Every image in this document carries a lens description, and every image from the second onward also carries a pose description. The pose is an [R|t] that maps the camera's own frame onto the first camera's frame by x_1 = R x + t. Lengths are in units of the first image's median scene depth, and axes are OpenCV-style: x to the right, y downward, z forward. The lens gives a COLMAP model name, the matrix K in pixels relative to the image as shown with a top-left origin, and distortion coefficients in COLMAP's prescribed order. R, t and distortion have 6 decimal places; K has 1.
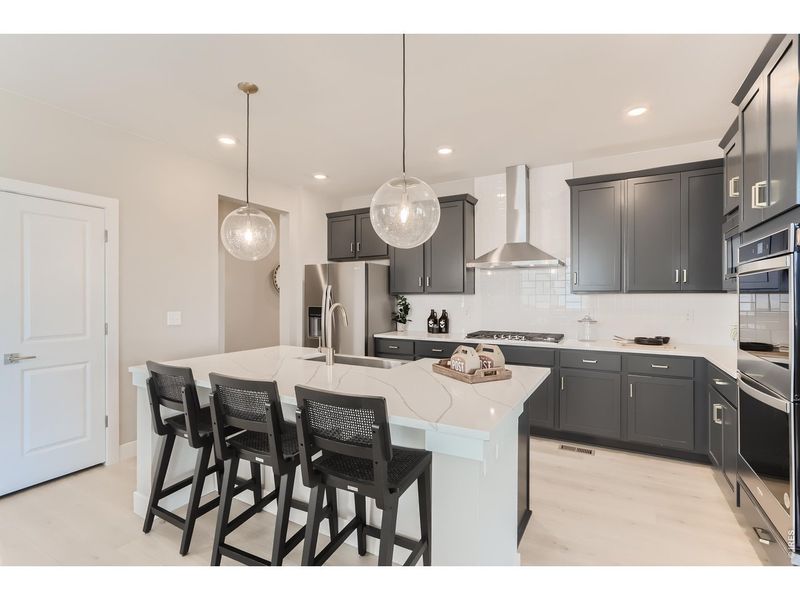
lens RADIAL K [[386.0, 0, 393.7], [0, 386.0, 296.2], [0, 0, 1]] dist [-0.014331, 0.005621]
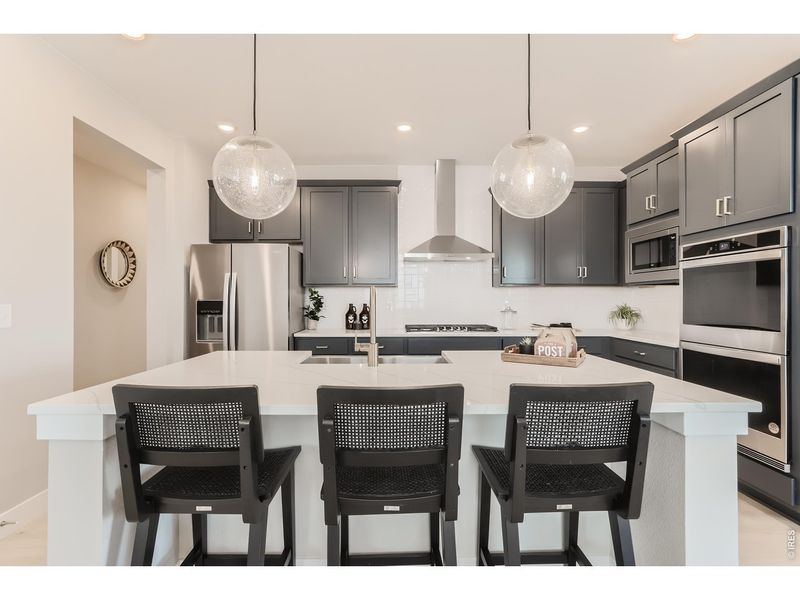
lens RADIAL K [[386.0, 0, 396.9], [0, 386.0, 301.0], [0, 0, 1]] dist [-0.014331, 0.005621]
pose [[0.855514, 0.000213, 0.517780, -0.303491], [-0.002251, 0.999992, 0.003309, 0.026820], [-0.517775, -0.003996, 0.855507, 0.186689]]
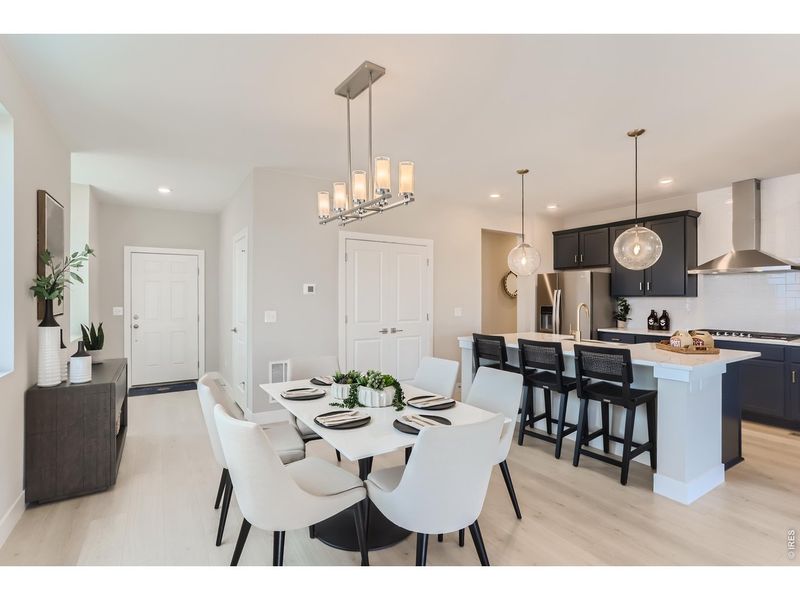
lens RADIAL K [[386.0, 0, 397.4], [0, 386.0, 298.1], [0, 0, 1]] dist [-0.014331, 0.005621]
pose [[0.888445, 0.003221, -0.458973, -0.058337], [-0.002542, 0.999995, 0.002097, -0.001614], [0.458977, -0.000696, 0.888448, -0.426730]]
